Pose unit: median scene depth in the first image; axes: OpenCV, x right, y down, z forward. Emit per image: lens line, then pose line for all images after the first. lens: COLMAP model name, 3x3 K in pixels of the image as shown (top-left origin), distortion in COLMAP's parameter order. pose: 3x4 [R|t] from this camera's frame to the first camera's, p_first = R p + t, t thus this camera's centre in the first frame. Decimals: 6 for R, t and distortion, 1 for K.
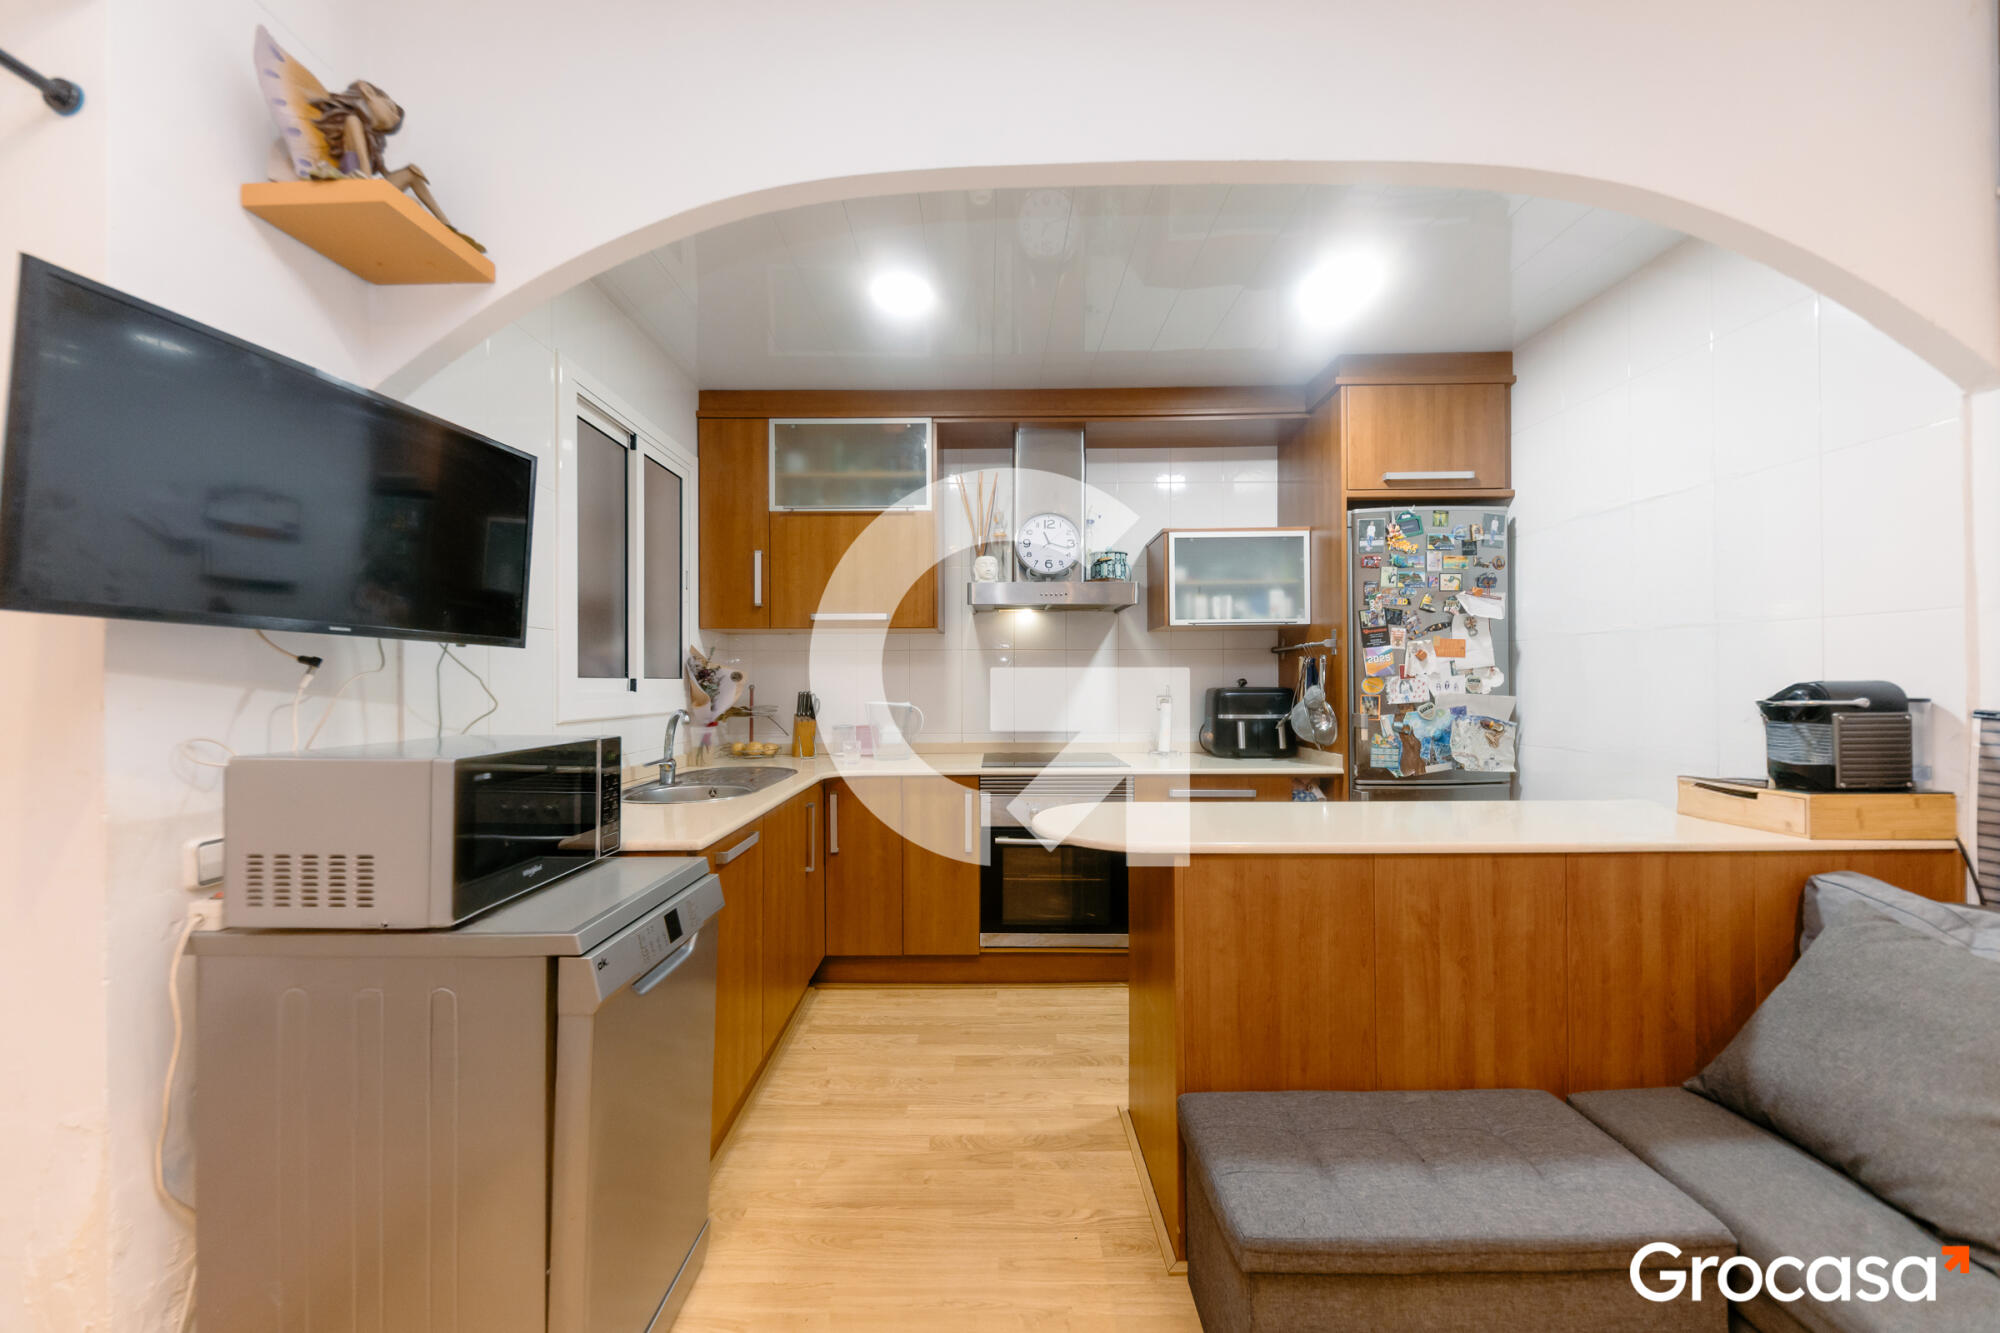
lens RADIAL K [[687.2, 0, 1006.2], [0, 687.2, 677.7], [0, 0, 1]] dist [0.012491, -0.005730]
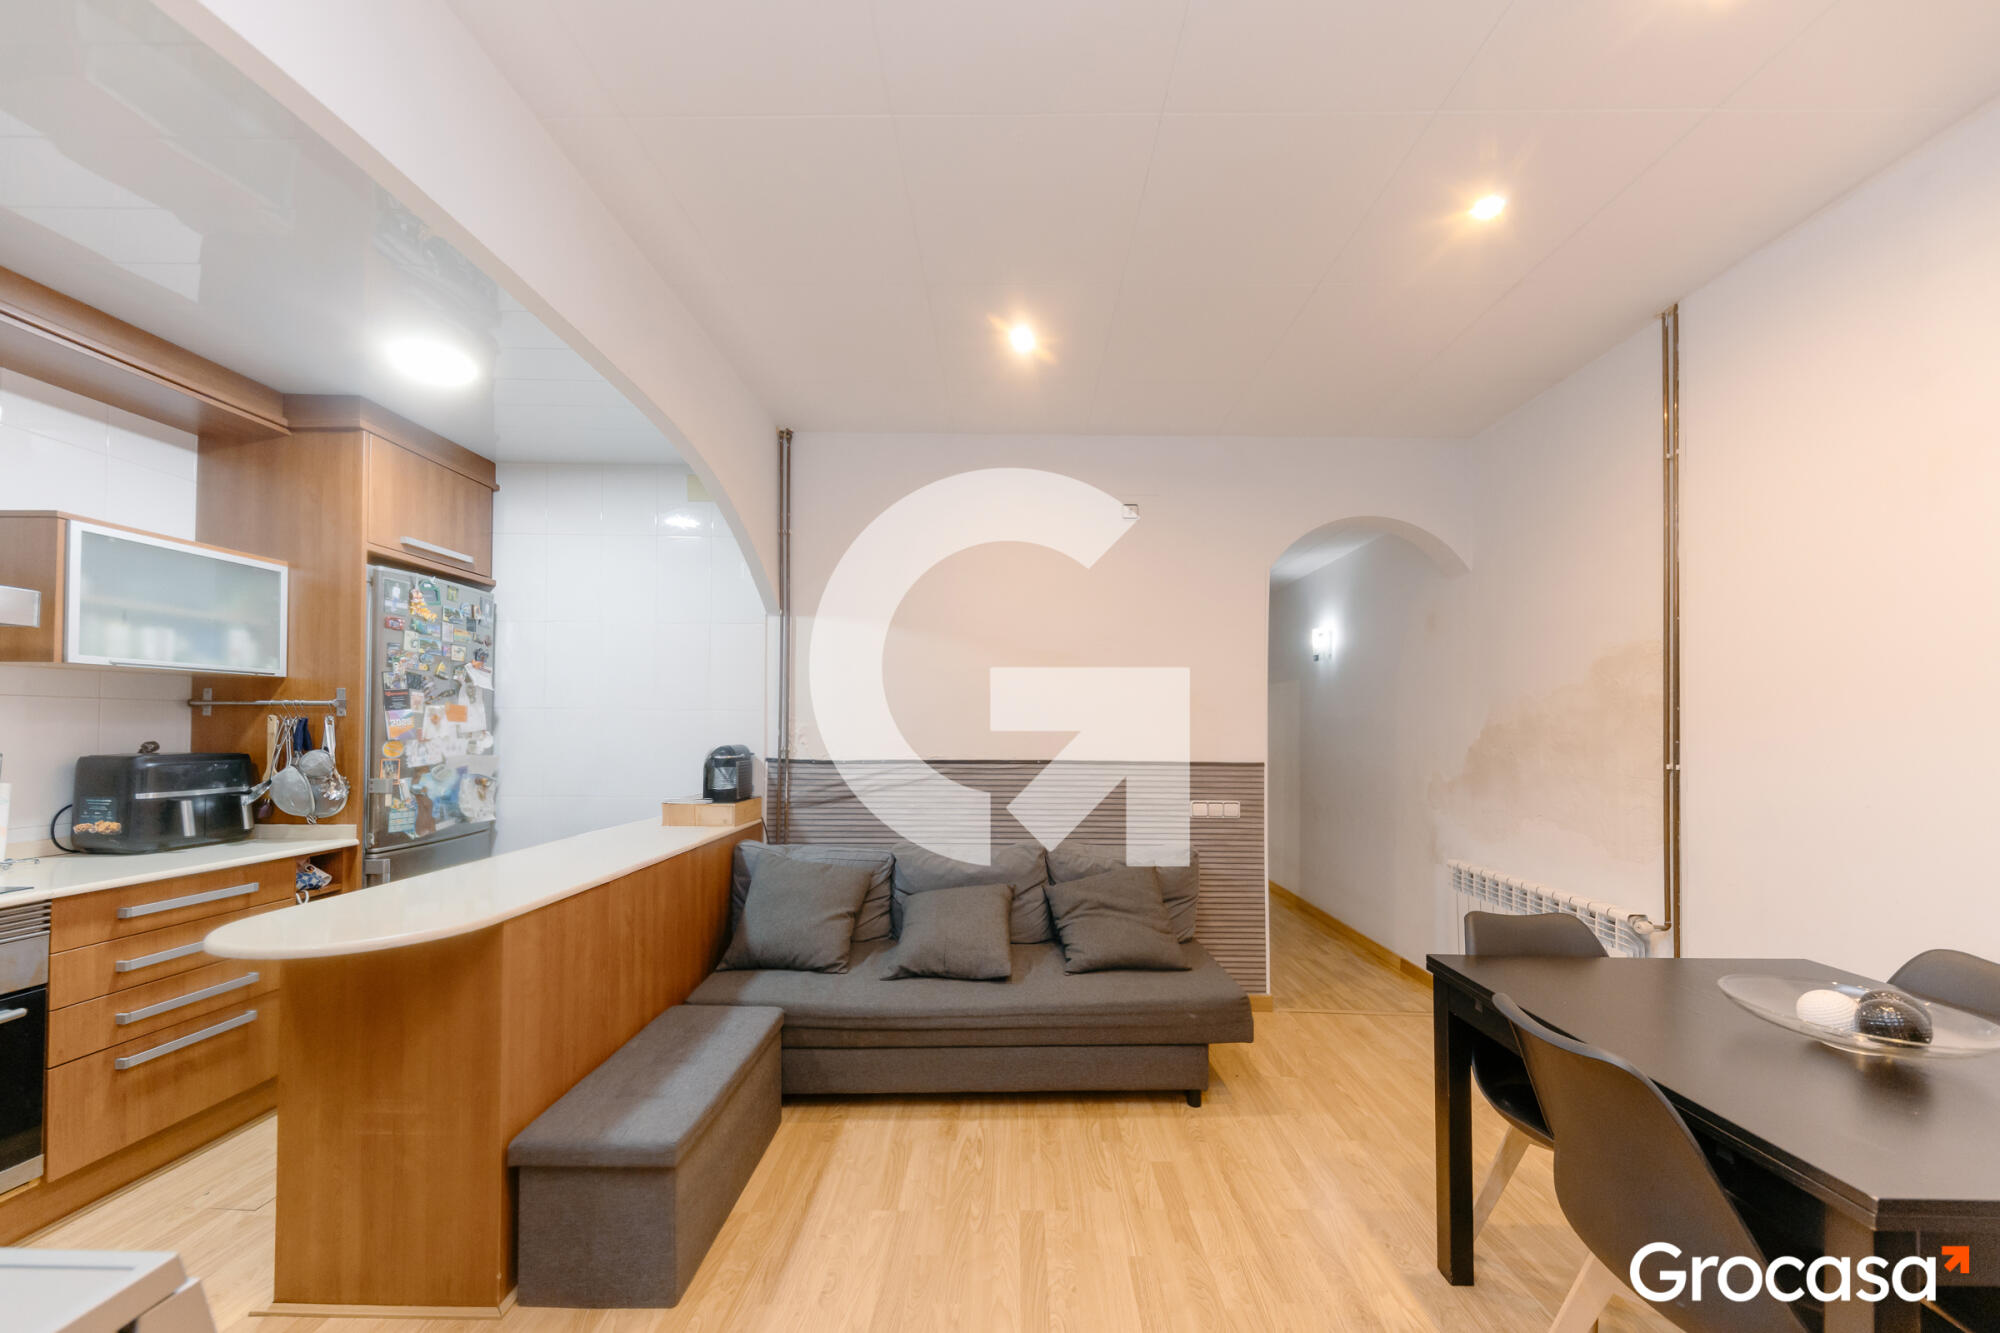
lens RADIAL K [[691.5, 0, 991.6], [0, 691.5, 724.0], [0, 0, 1]] dist [0.001166, -0.002802]
pose [[0.022827, 0.011949, 0.999668, -0.434206], [-0.013225, 0.999845, -0.011649, -0.024593], [-0.999652, -0.012955, 0.022981, 0.125033]]
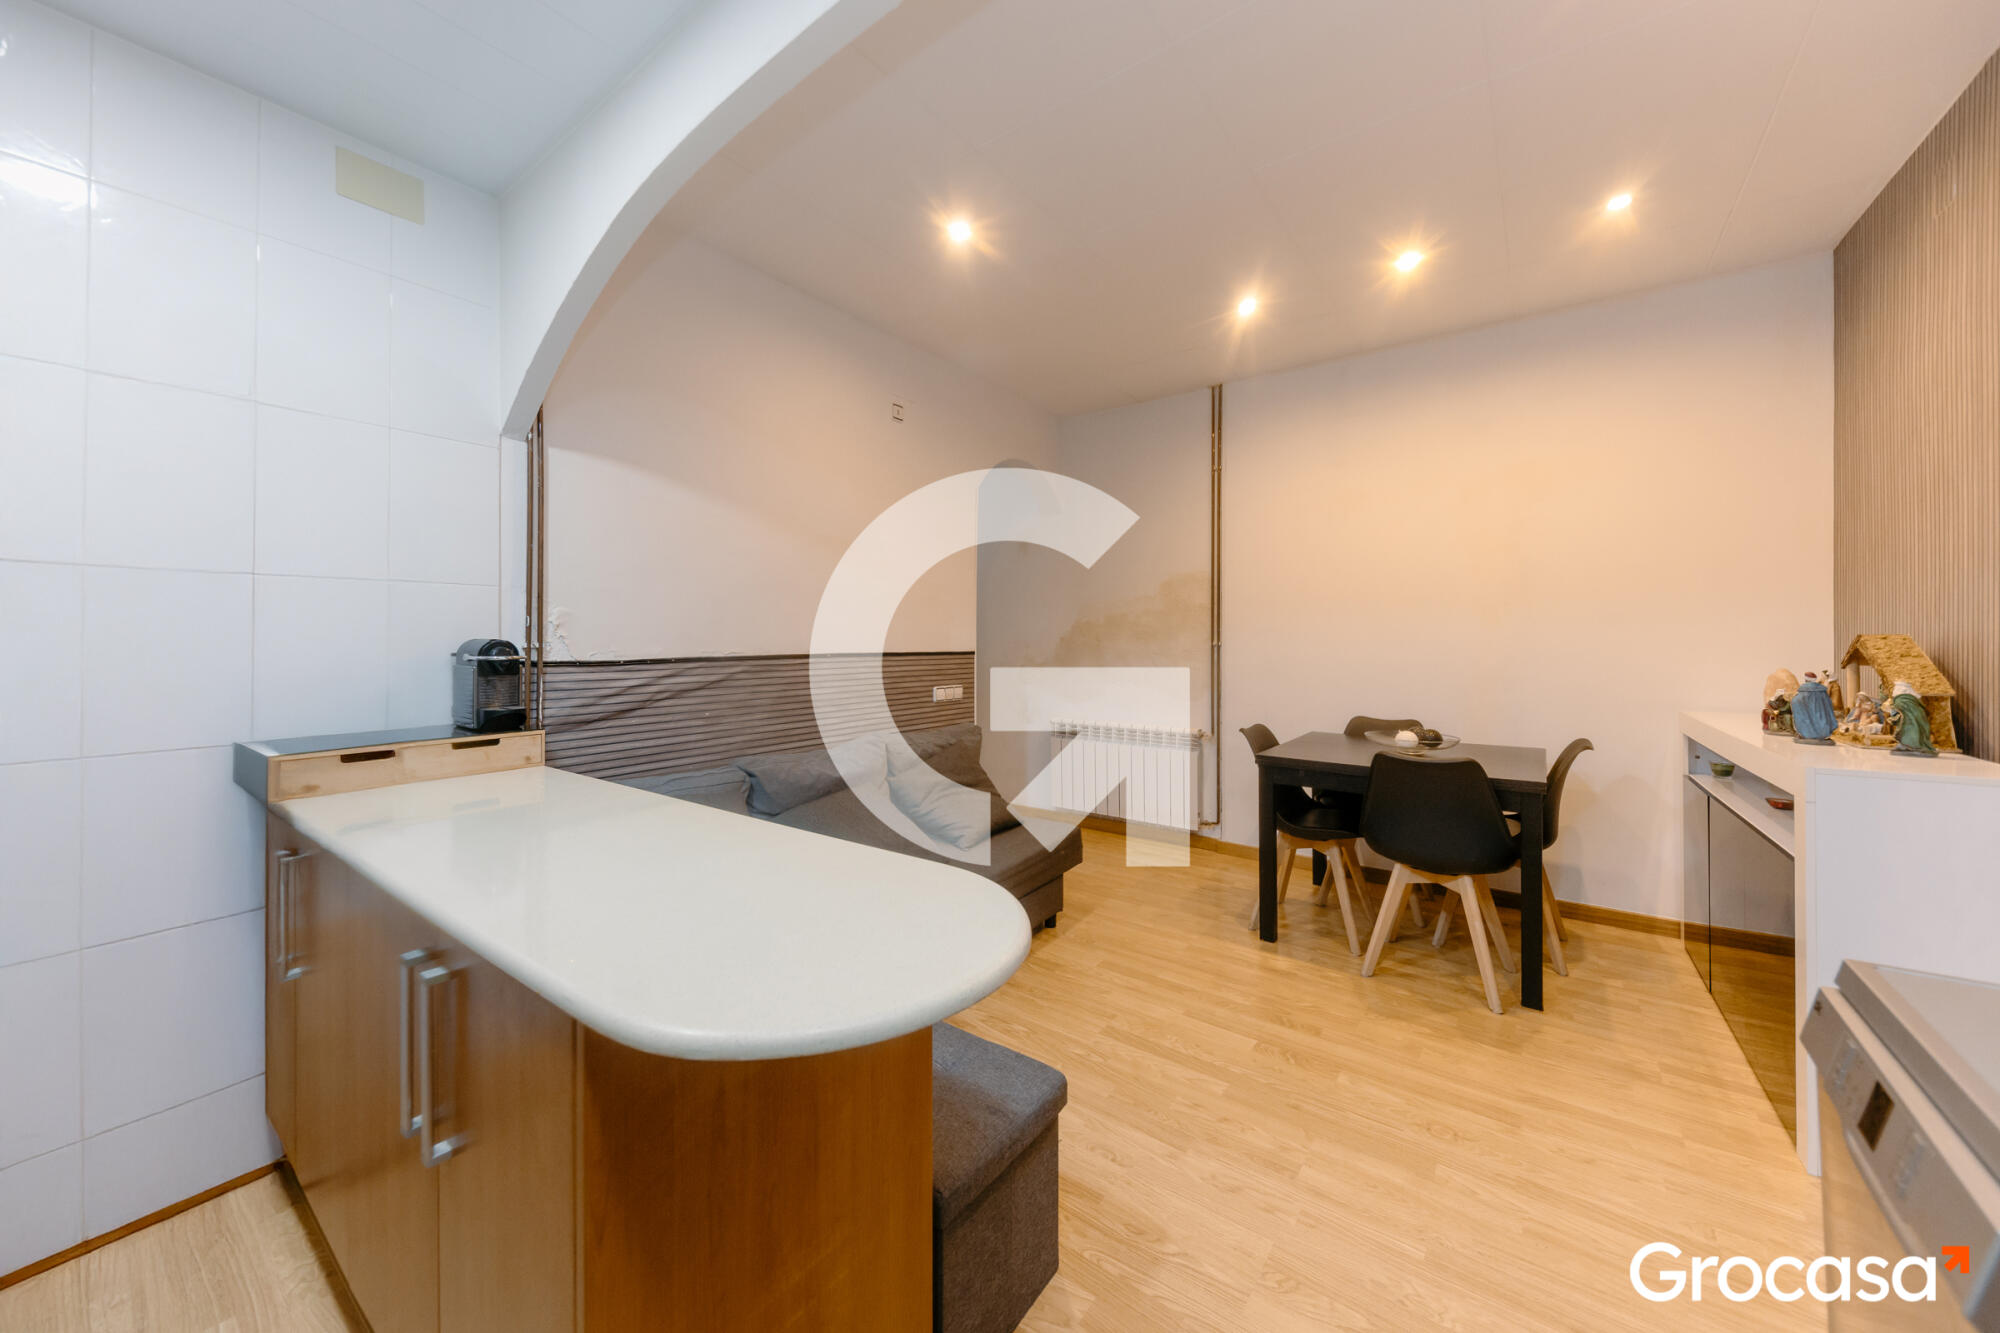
lens RADIAL K [[711.4, 0, 968.6], [0, 711.4, 639.1], [0, 0, 1]] dist [0.000044, -0.003236]
pose [[-0.777500, 0.007617, 0.628837, -0.133365], [0.001815, 0.999950, -0.009867, 0.011270], [-0.628881, -0.006531, -0.777474, 0.837421]]
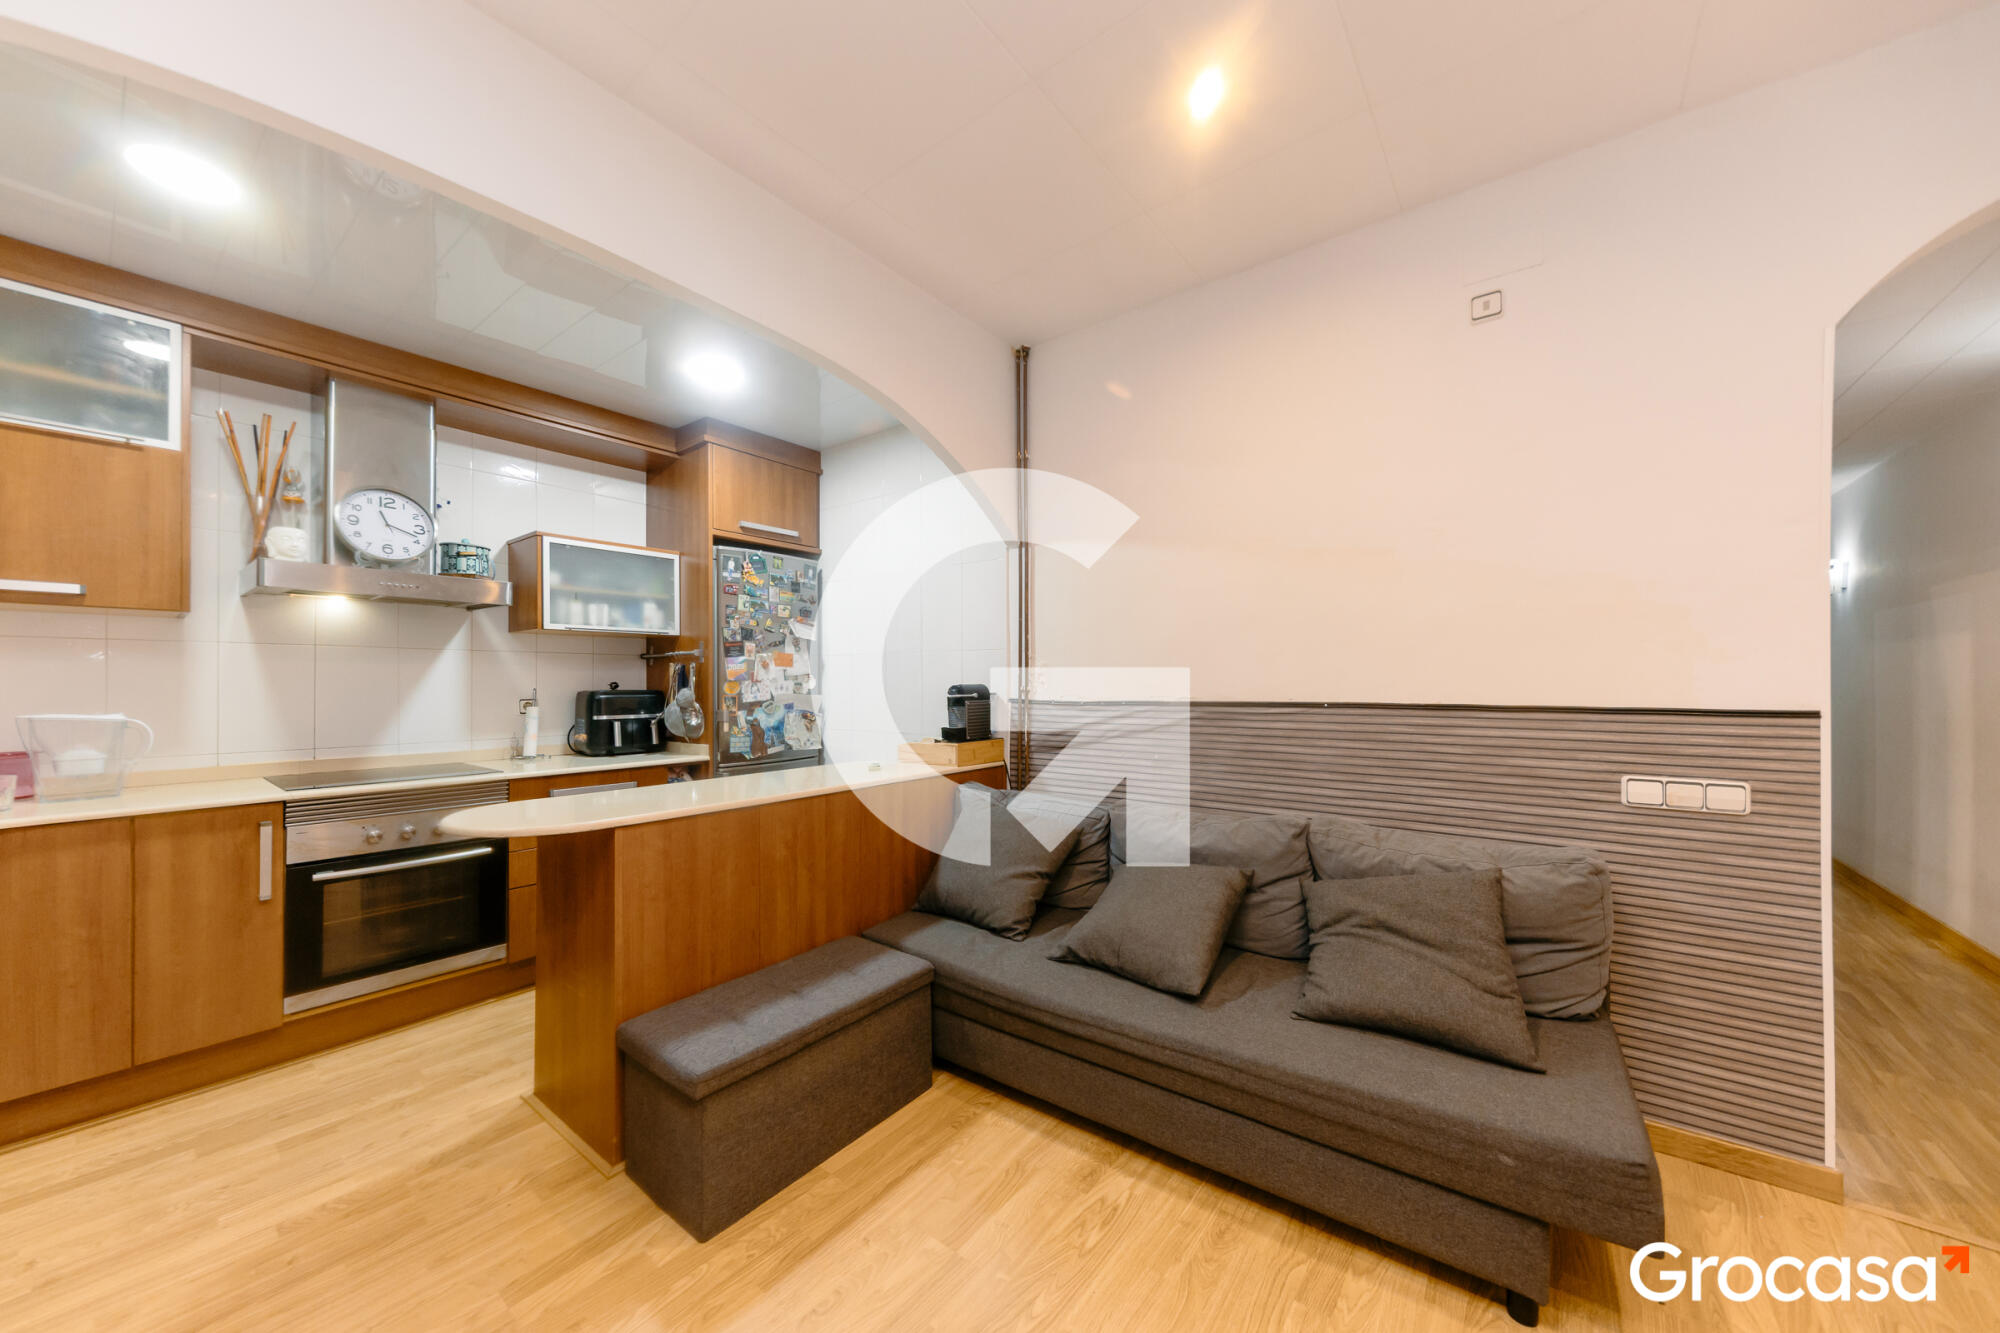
lens RADIAL K [[677.2, 0, 975.1], [0, 677.2, 683.2], [0, 0, 1]] dist [0.001060, -0.000032]
pose [[0.629320, 0.002631, 0.777142, -0.149767], [-0.004135, 0.999991, -0.000036, 0.000893], [-0.777135, -0.003191, 0.629326, -0.123230]]
